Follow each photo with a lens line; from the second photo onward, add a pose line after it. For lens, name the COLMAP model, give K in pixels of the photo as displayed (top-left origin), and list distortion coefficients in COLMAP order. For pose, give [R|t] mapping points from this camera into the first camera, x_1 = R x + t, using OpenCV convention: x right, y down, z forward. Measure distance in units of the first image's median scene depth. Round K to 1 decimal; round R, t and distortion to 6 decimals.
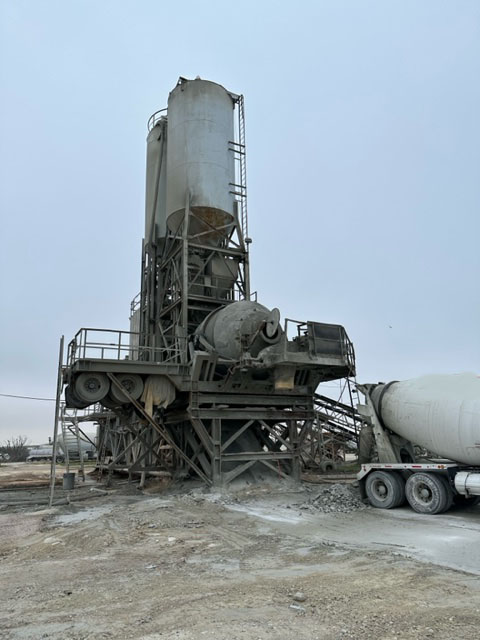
lens RADIAL K [[442.3, 0, 240.0], [0, 442.3, 320.0], [0, 0, 1]] dist [0.104889, -0.141337]
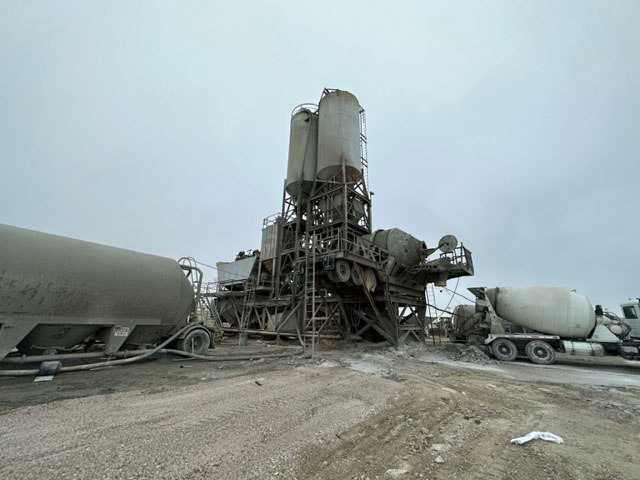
lens RADIAL K [[254.2, 0, 320.0], [0, 254.2, 240.0], [0, 0, 1]] dist [0.000336, 0.000139]
pose [[0.938520, 0.149089, 0.311371, -0.589247], [-0.135964, 0.988672, -0.063575, 0.103195], [-0.317322, 0.017331, 0.948159, 0.256590]]
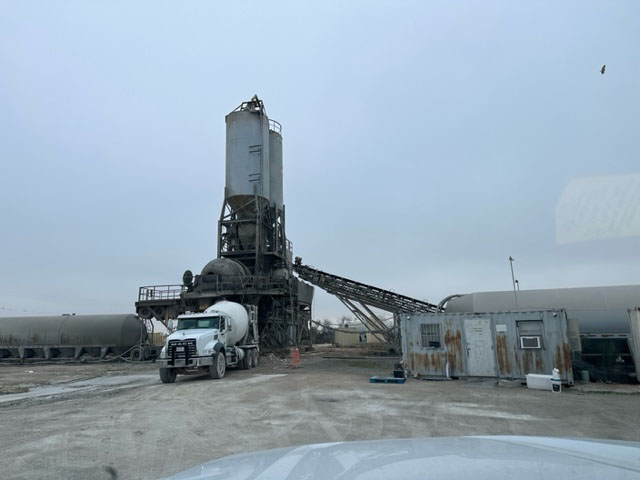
lens RADIAL K [[442.3, 0, 320.0], [0, 442.3, 240.0], [0, 0, 1]] dist [0.104889, -0.141337]
pose [[0.727540, -0.134834, -0.672685, 1.726958], [0.181437, 0.983402, -0.000882, -0.046041], [0.661639, -0.121408, 0.739929, -0.044129]]
